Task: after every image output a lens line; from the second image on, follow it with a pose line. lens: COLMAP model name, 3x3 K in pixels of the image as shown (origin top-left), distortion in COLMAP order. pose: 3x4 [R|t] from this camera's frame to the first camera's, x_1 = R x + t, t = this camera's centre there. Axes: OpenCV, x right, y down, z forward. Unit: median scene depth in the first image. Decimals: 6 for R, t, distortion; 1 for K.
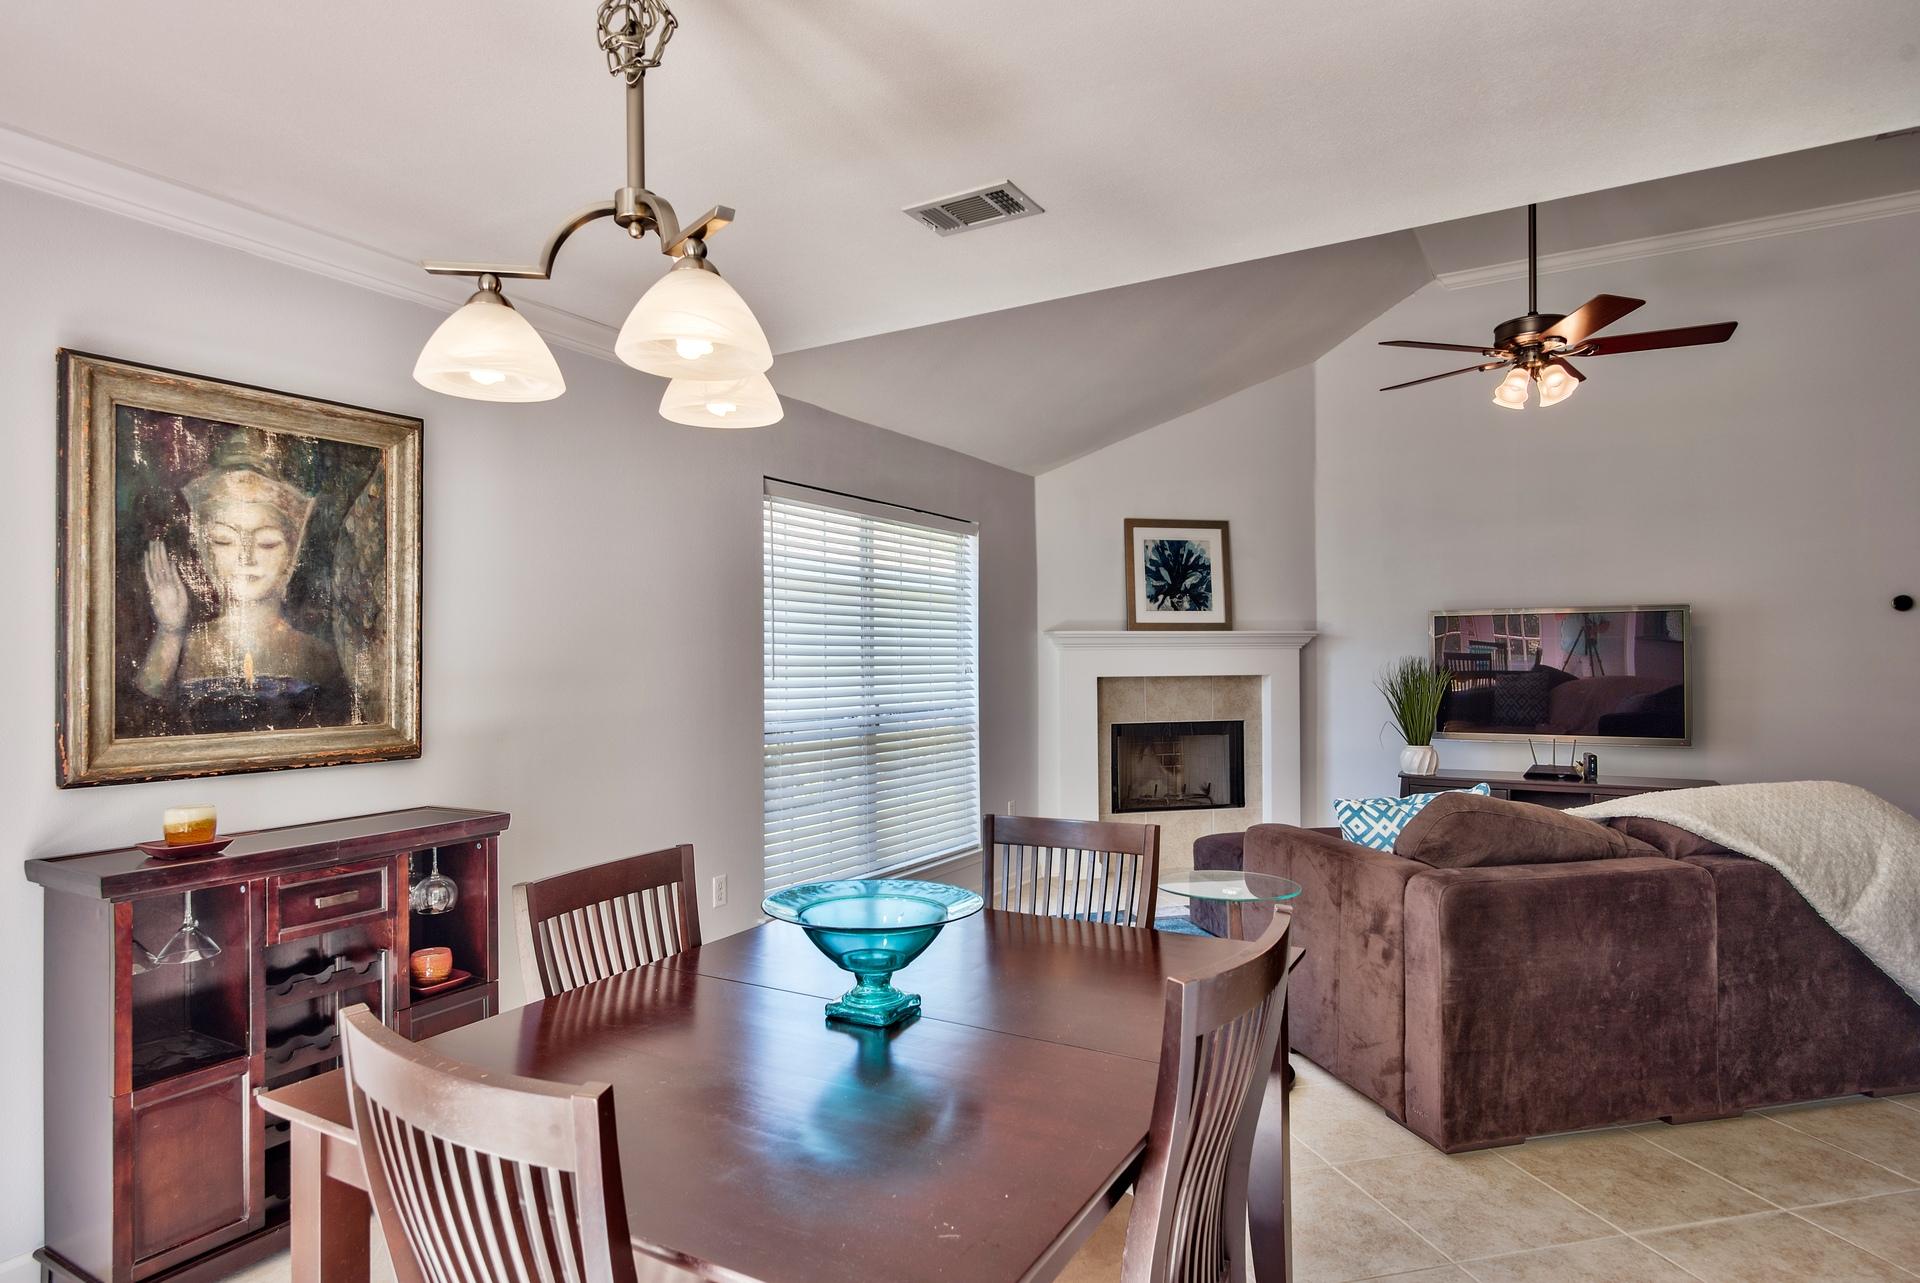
lens RADIAL K [[1062.1, 0, 951.1], [0, 1062.1, 648.5], [0, 0, 1]] dist [0.004216, 0.001362]
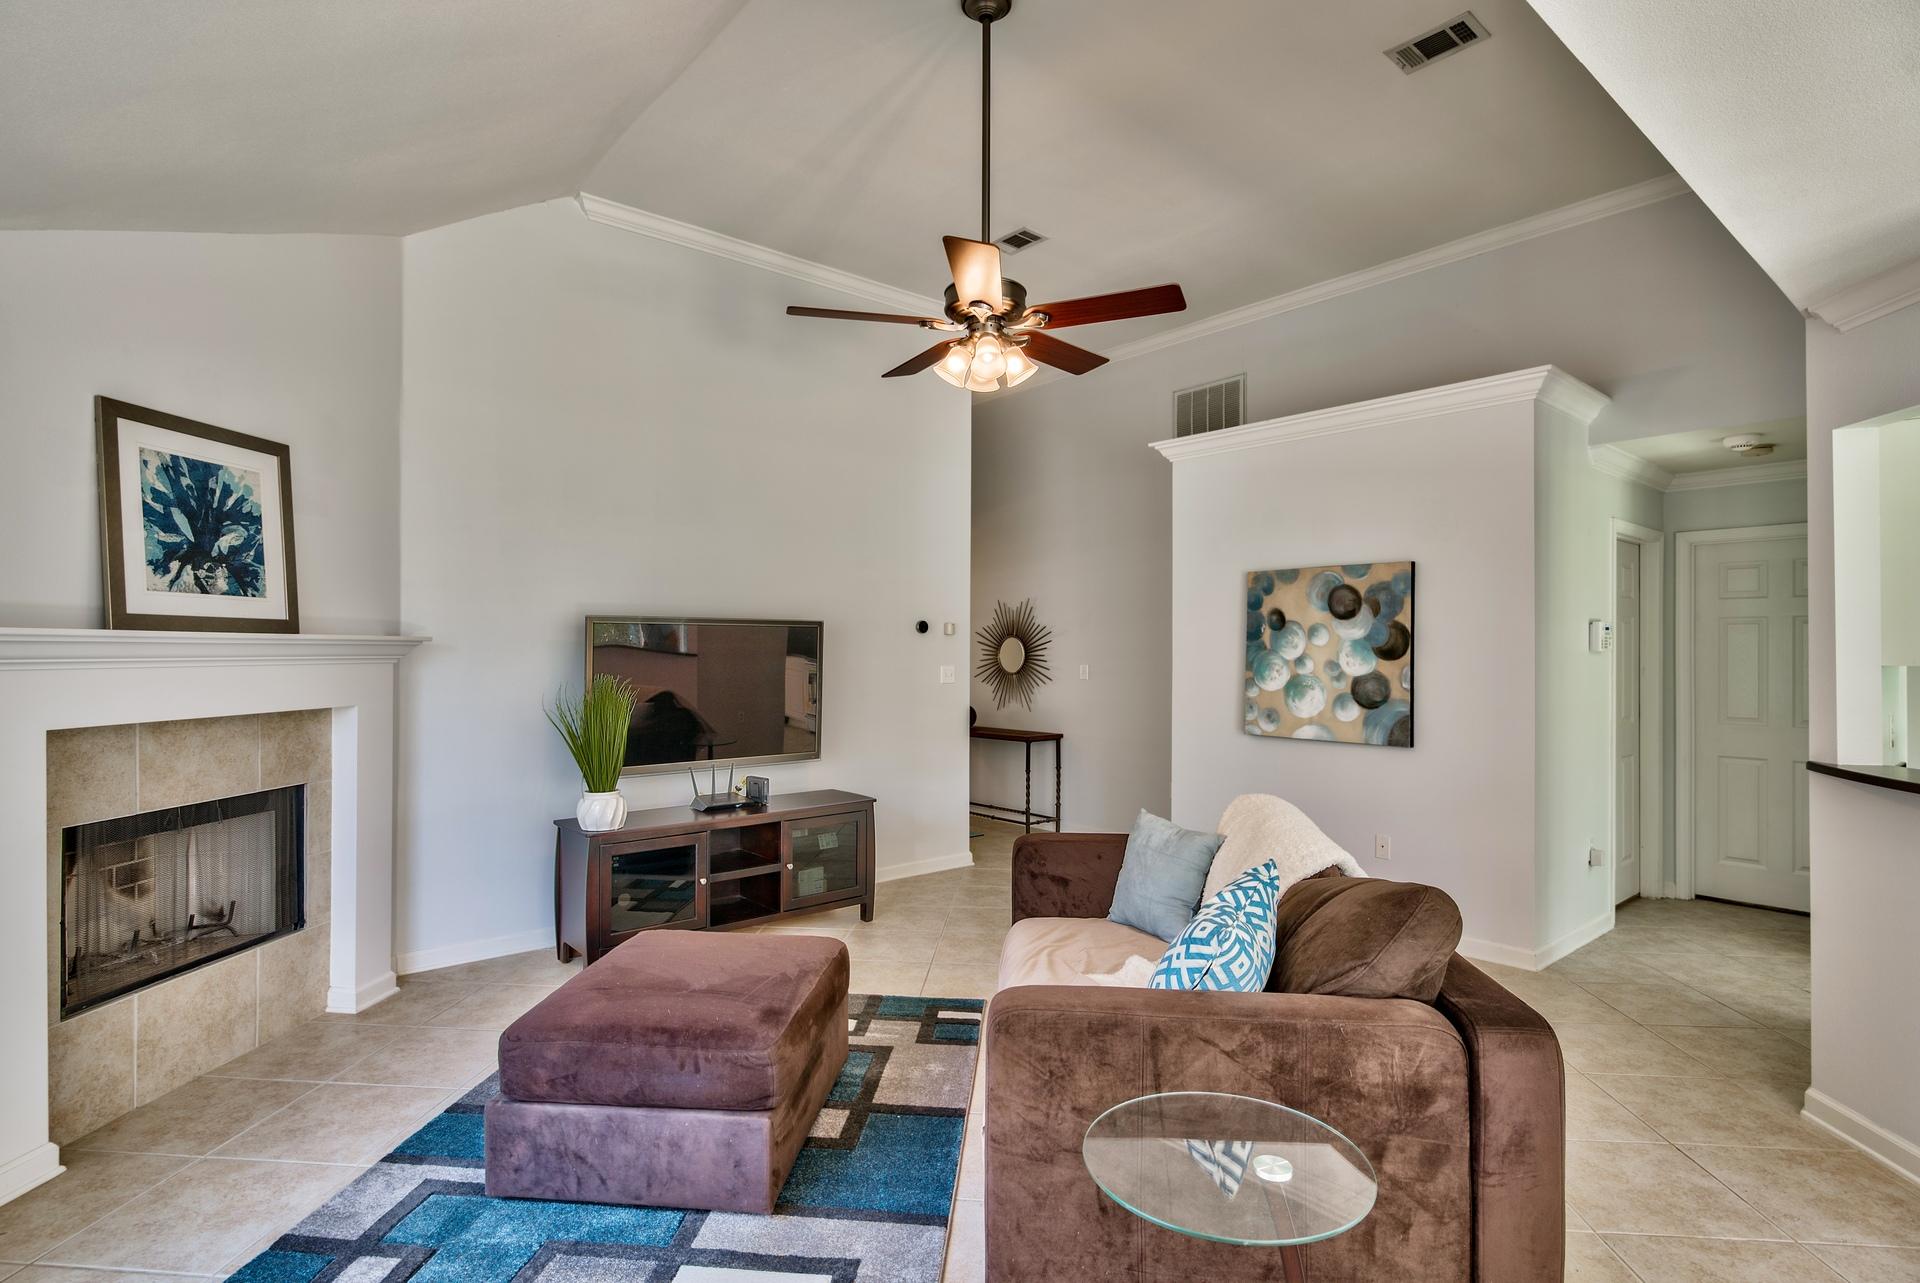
lens RADIAL K [[945.9, 0, 955.1], [0, 945.9, 647.5], [0, 0, 1]] dist [-0.003076, 0.000039]
pose [[0.332844, 0.010565, 0.942923, -0.118486], [-0.010202, 0.999919, -0.007602, -0.009904], [-0.942927, -0.007089, 0.332925, 0.540875]]
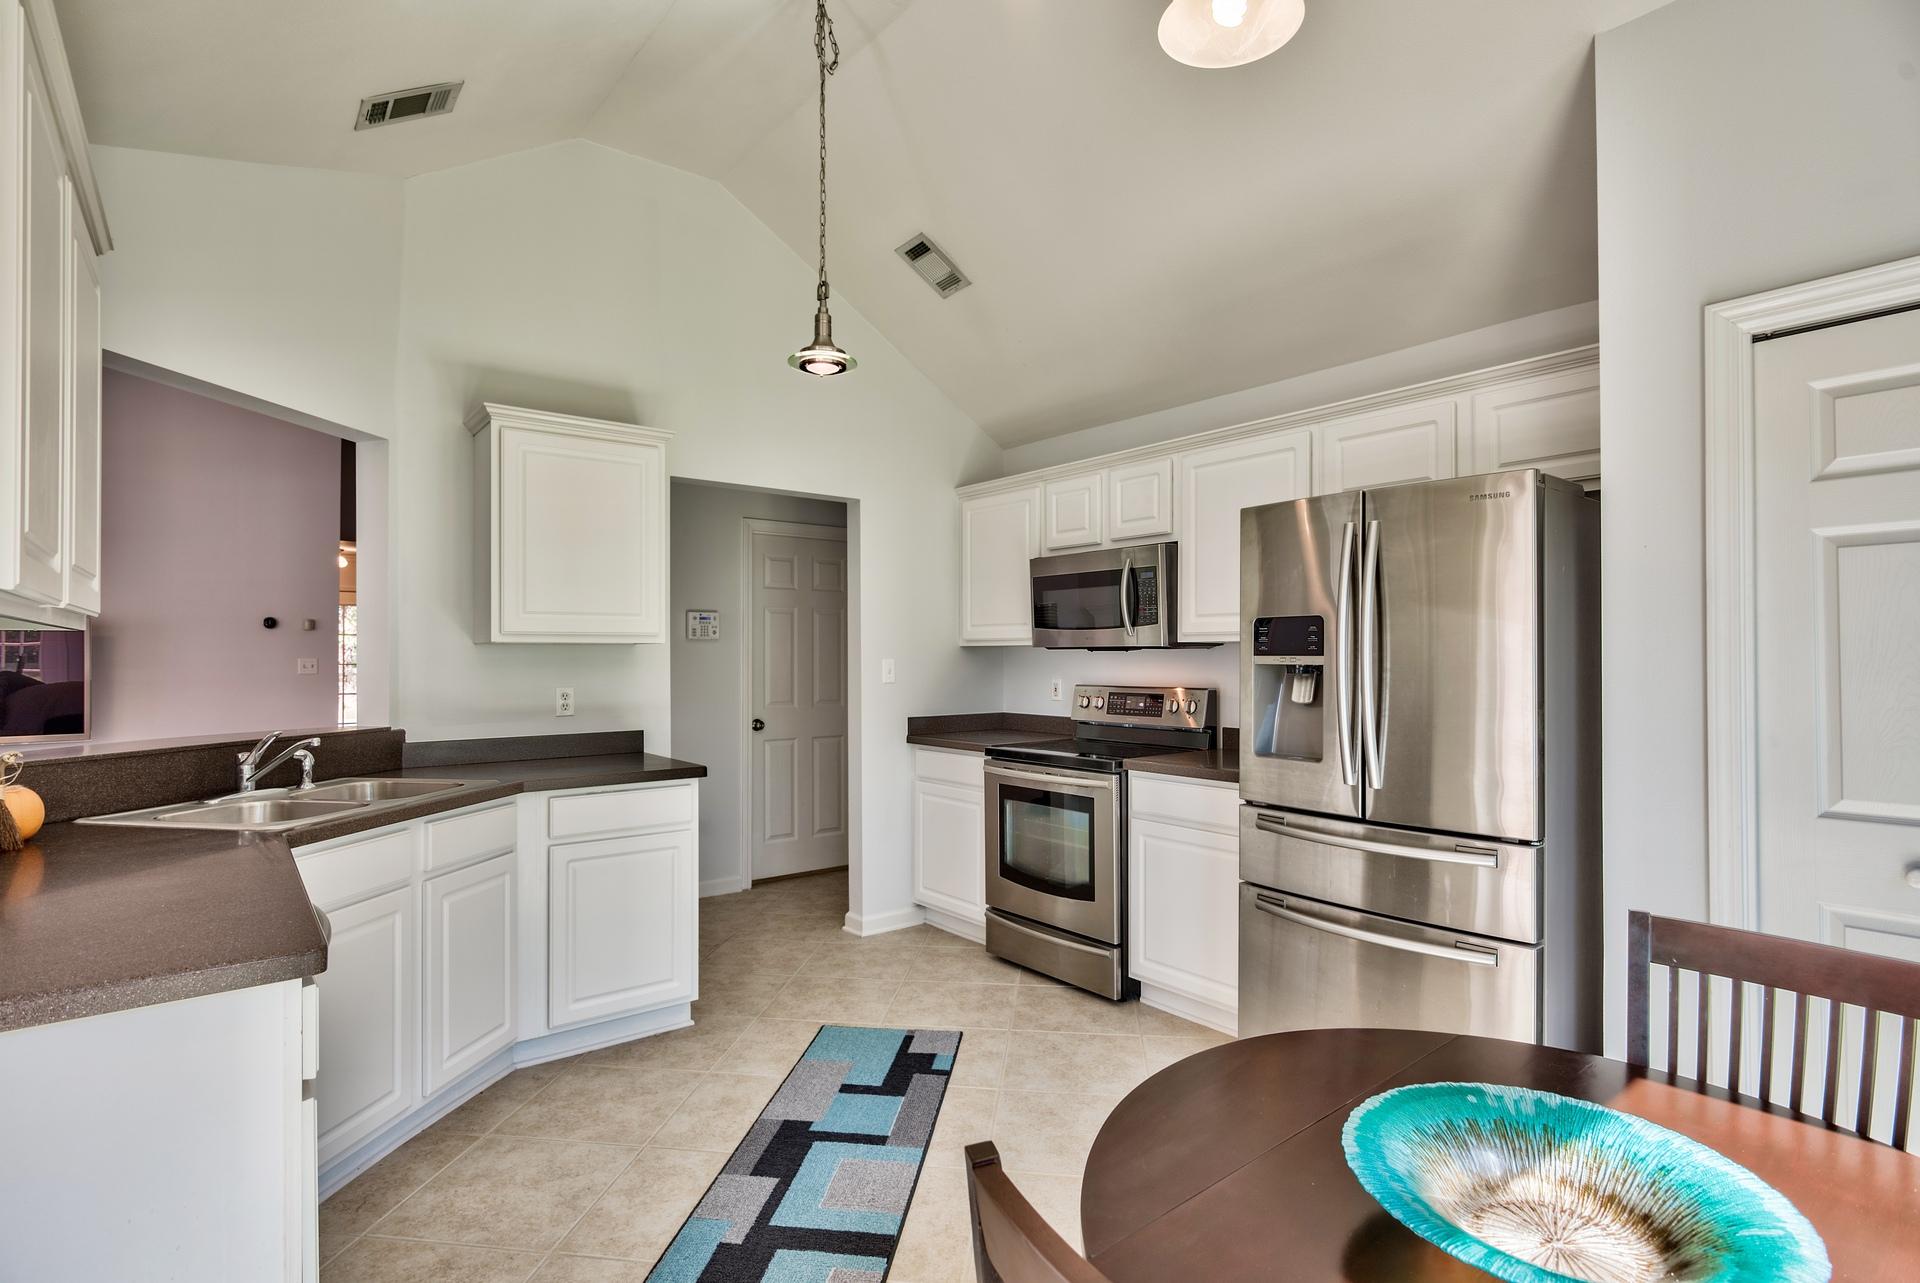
lens RADIAL K [[945.9, 0, 949.7], [0, 945.9, 649.5], [0, 0, 1]] dist [-0.003076, 0.000039]
pose [[0.362864, 0.010833, 0.931779, 0.072555], [-0.005256, 0.999940, -0.009579, -0.001606], [-0.931827, -0.001421, 0.362900, -0.227863]]
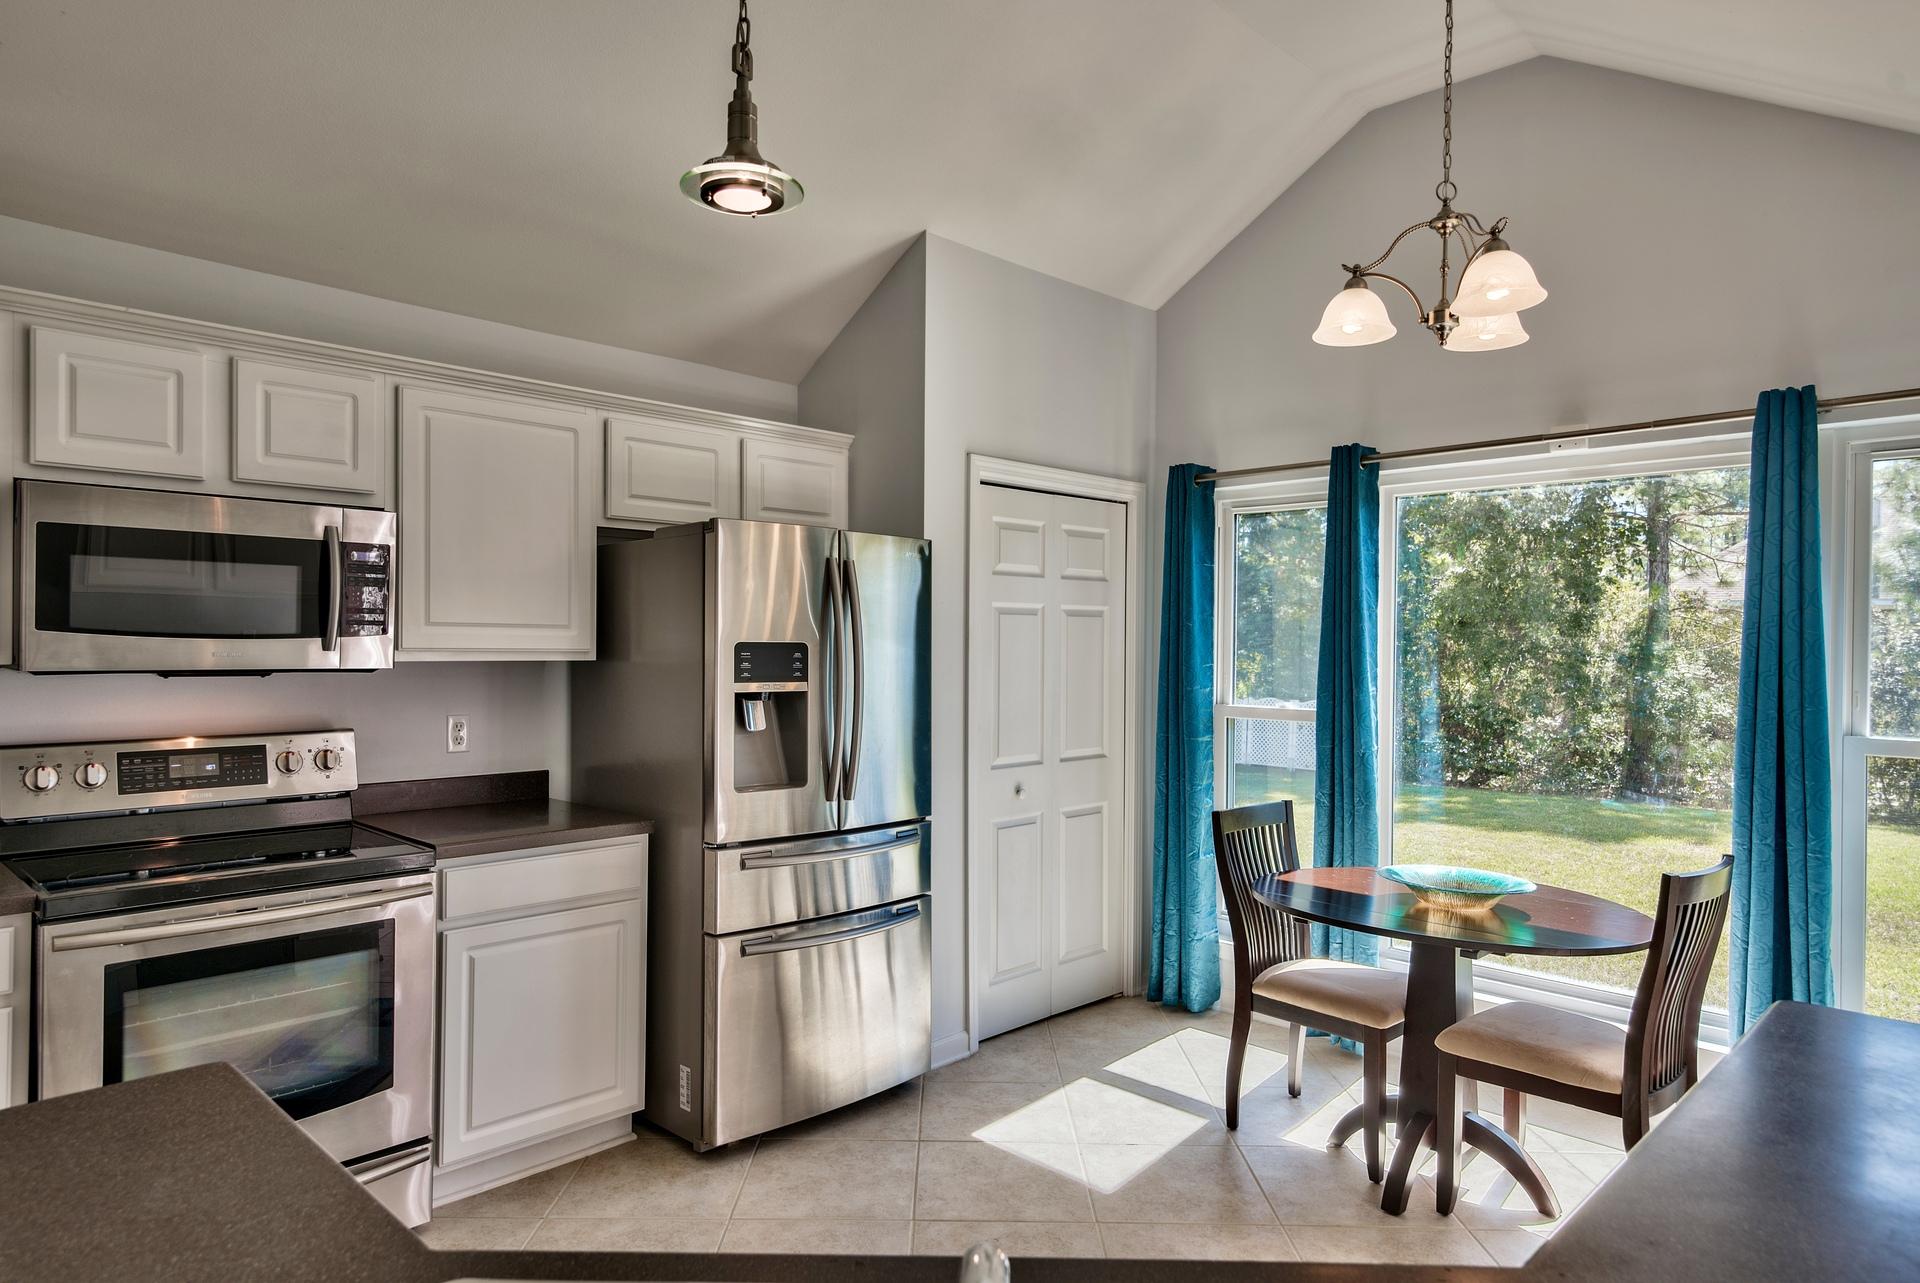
lens RADIAL K [[1161.5, 0, 930.7], [0, 1161.5, 646.1], [0, 0, 1]] dist [0.007325, 0.000260]
pose [[-0.968276, -0.001419, 0.249879, 0.349931], [-0.002920, 0.999980, -0.005635, -0.017953], [-0.249866, -0.006185, -0.968261, 0.291093]]
